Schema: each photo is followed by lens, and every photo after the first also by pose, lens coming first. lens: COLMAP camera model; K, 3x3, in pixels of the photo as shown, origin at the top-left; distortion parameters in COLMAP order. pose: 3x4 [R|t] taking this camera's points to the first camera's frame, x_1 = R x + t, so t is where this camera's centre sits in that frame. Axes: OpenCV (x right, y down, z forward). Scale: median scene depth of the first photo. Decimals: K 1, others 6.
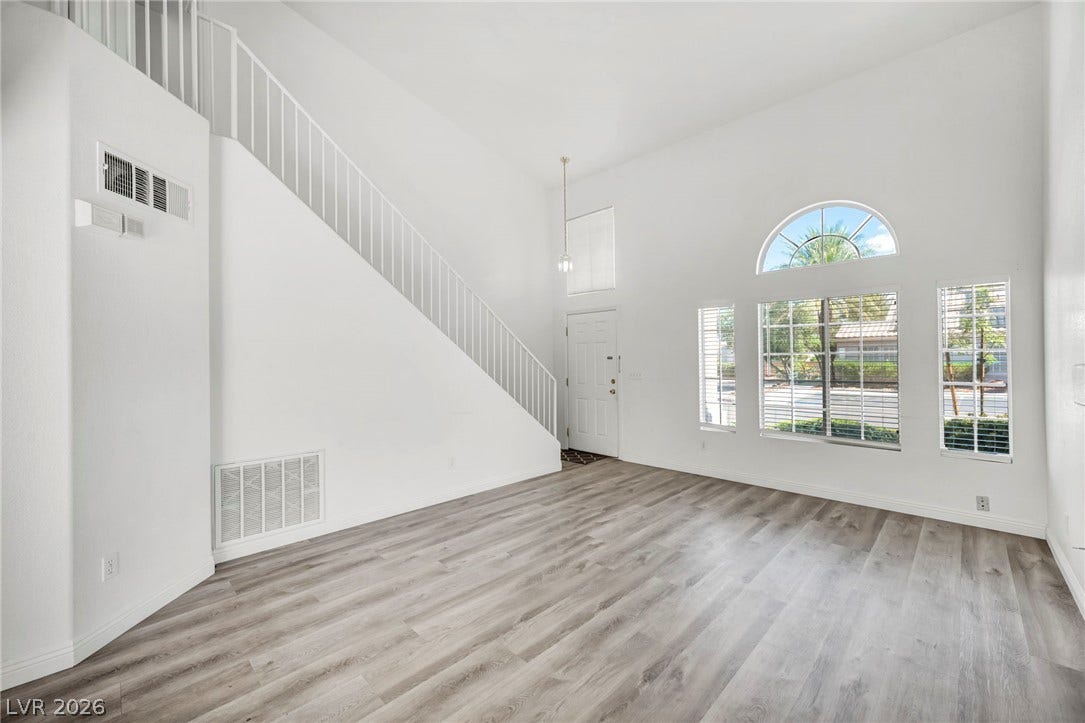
lens RADIAL K [[419.0, 0, 542.5], [0, 419.0, 361.5], [0, 0, 1]] dist [-0.009224, 0.000006]
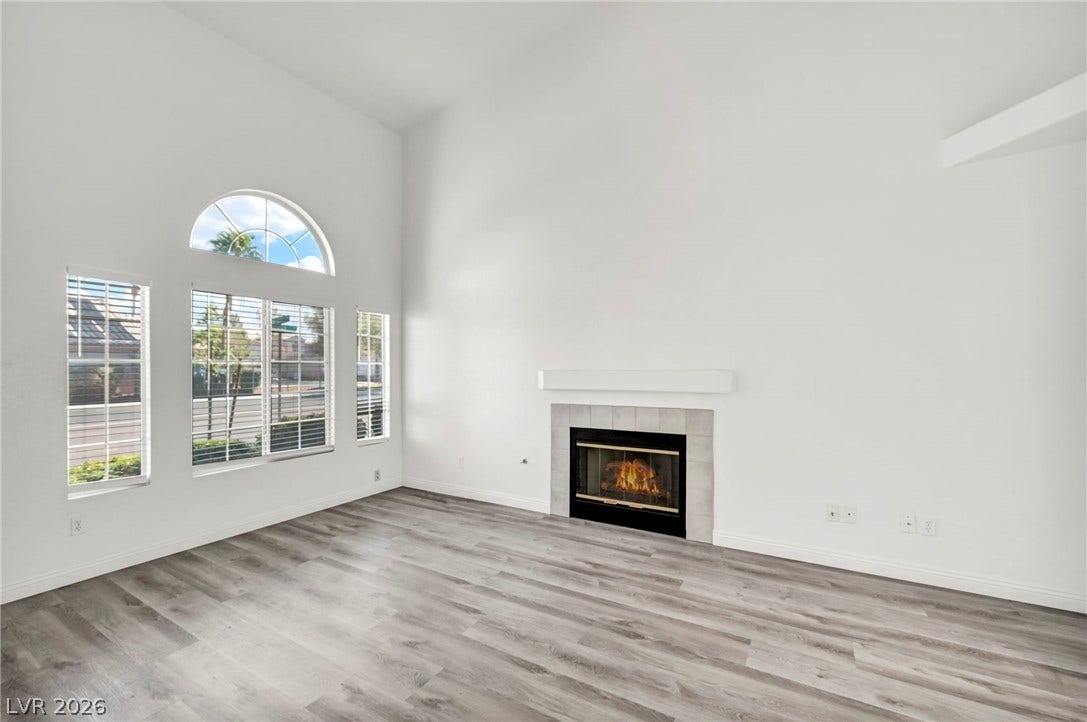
lens RADIAL K [[447.3, 0, 538.5], [0, 447.3, 366.8], [0, 0, 1]] dist [-0.000034, 0.000075]
pose [[-0.226983, 0.006814, 0.973875, -0.493969], [0.007592, 0.999958, -0.005227, -0.001135], [-0.973869, 0.006207, -0.227025, 0.832881]]
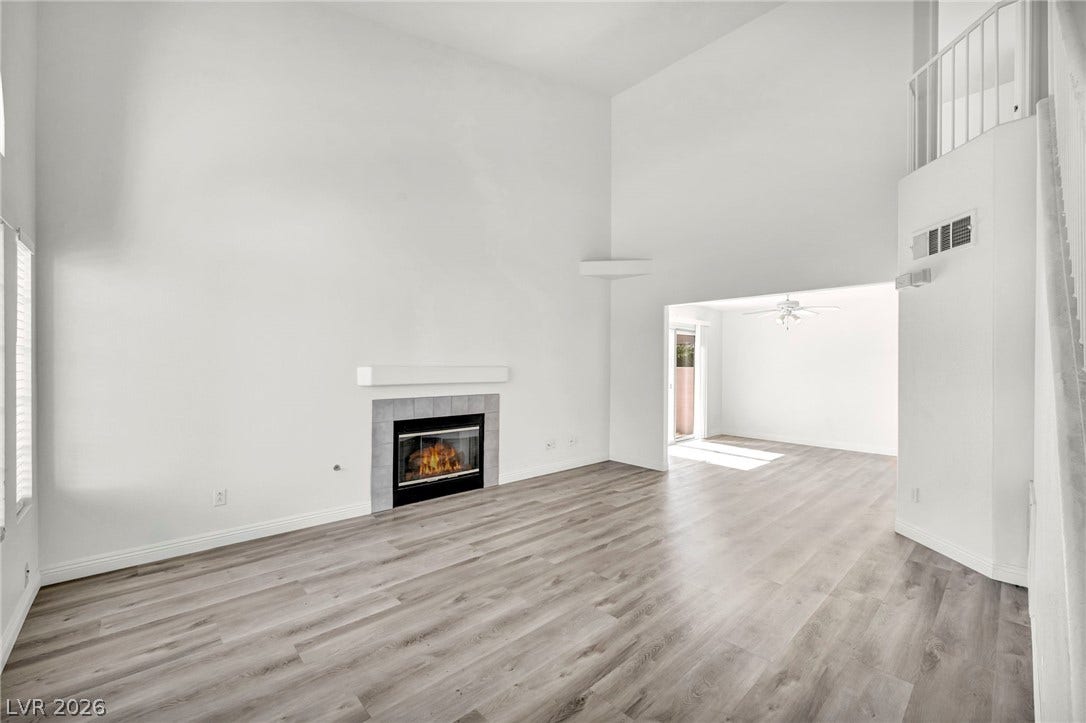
lens RADIAL K [[452.7, 0, 543.0], [0, 452.7, 361.5], [0, 0, 1]] dist [-0.003184, -0.000068]
pose [[-0.999133, -0.003136, 0.041502, 0.199232], [-0.003545, 0.999946, -0.009770, 0.000384], [-0.041469, -0.009909, -0.999091, 1.733549]]
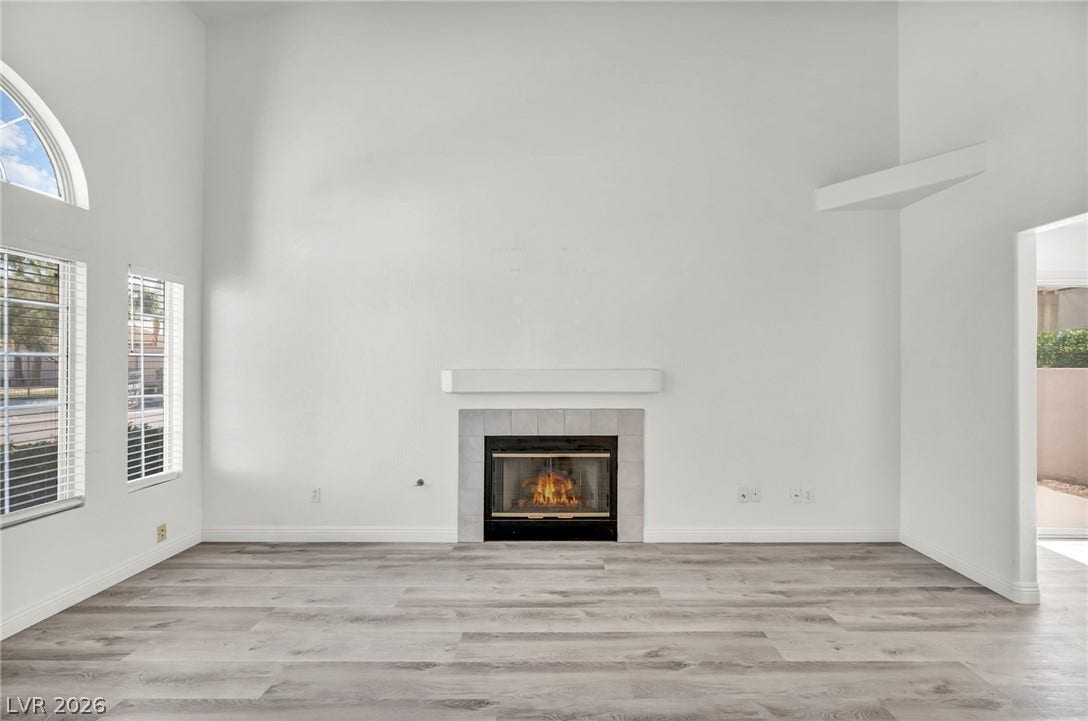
lens RADIAL K [[445.9, 0, 551.5], [0, 445.9, 366.3], [0, 0, 1]] dist [0.000315, -0.000075]
pose [[-0.695135, 0.005053, 0.718861, -0.182559], [0.002954, 0.999987, -0.004172, -0.000412], [-0.718873, -0.000777, -0.695141, 1.083733]]
